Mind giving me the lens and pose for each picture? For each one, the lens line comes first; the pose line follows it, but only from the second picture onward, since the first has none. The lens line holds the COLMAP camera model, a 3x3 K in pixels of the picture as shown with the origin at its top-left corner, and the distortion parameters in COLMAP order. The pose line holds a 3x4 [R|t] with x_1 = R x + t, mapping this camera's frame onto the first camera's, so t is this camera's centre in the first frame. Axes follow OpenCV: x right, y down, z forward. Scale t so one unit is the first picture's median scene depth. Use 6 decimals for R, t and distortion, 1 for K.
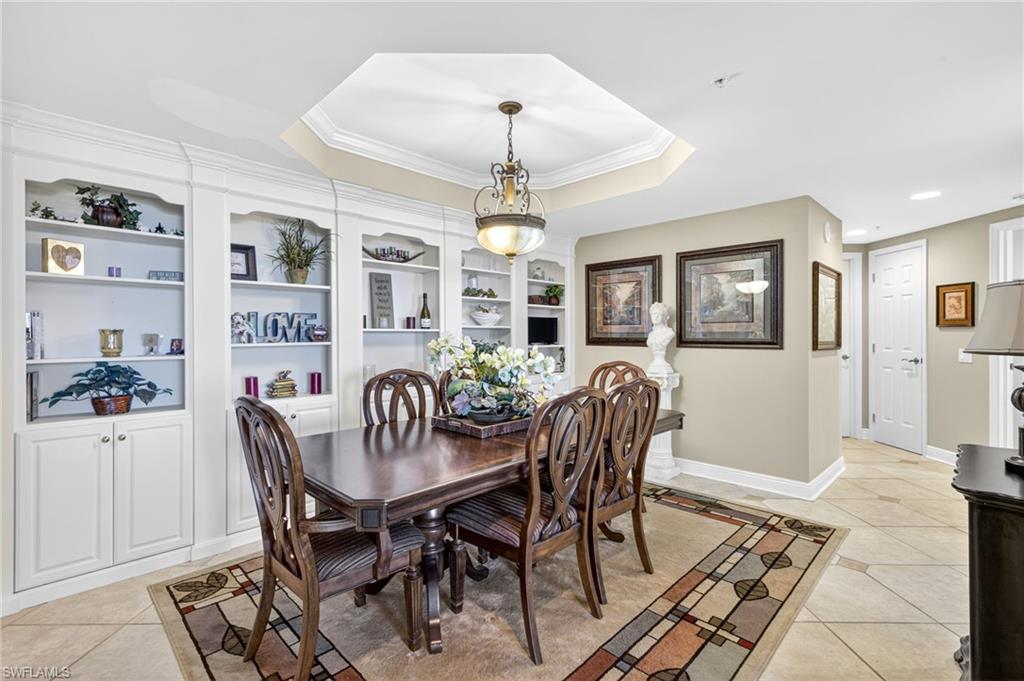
lens RADIAL K [[461.4, 0, 512.9], [0, 461.4, 336.6], [0, 0, 1]] dist [0.002516, 0.000014]
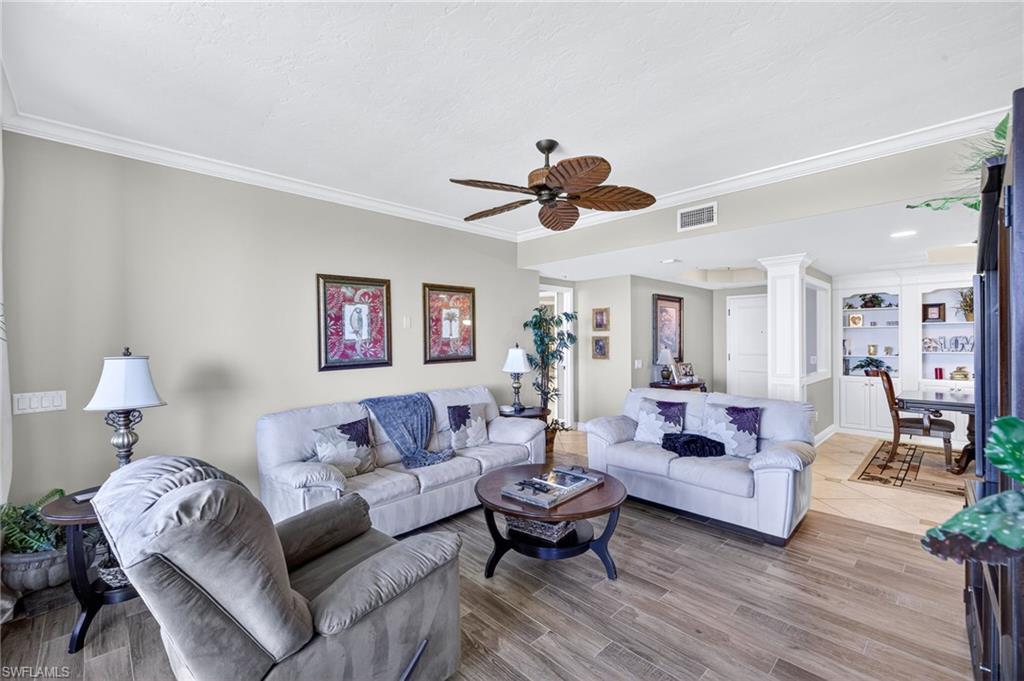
lens RADIAL K [[431.0, 0, 509.6], [0, 431.0, 336.2], [0, 0, 1]] dist [0.006263, -0.000046]
pose [[-0.024279, -0.008345, -0.999670, 1.296469], [-0.001614, 0.999964, -0.008308, -0.033181], [0.999704, 0.001412, -0.024291, -0.795994]]
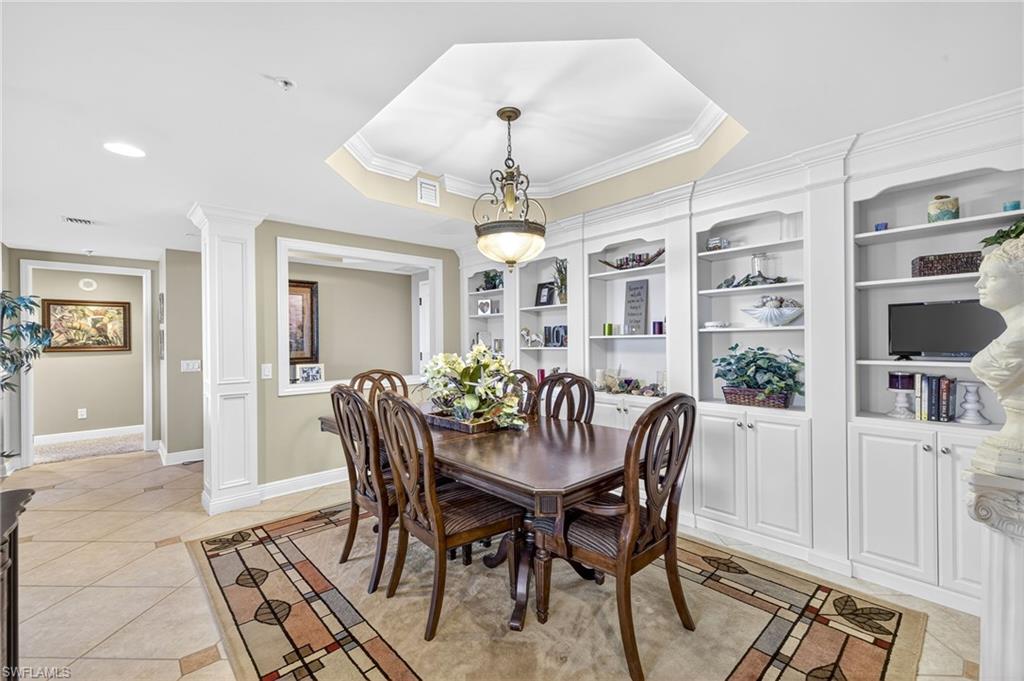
lens RADIAL K [[435.8, 0, 512.0], [0, 435.8, 340.5], [0, 0, 1]] dist [0.002847, 0.000167]
pose [[-0.048603, -0.001533, -0.998817, 0.790966], [0.005771, 0.999982, -0.001816, -0.005867], [0.998802, -0.005853, -0.048593, 0.890260]]
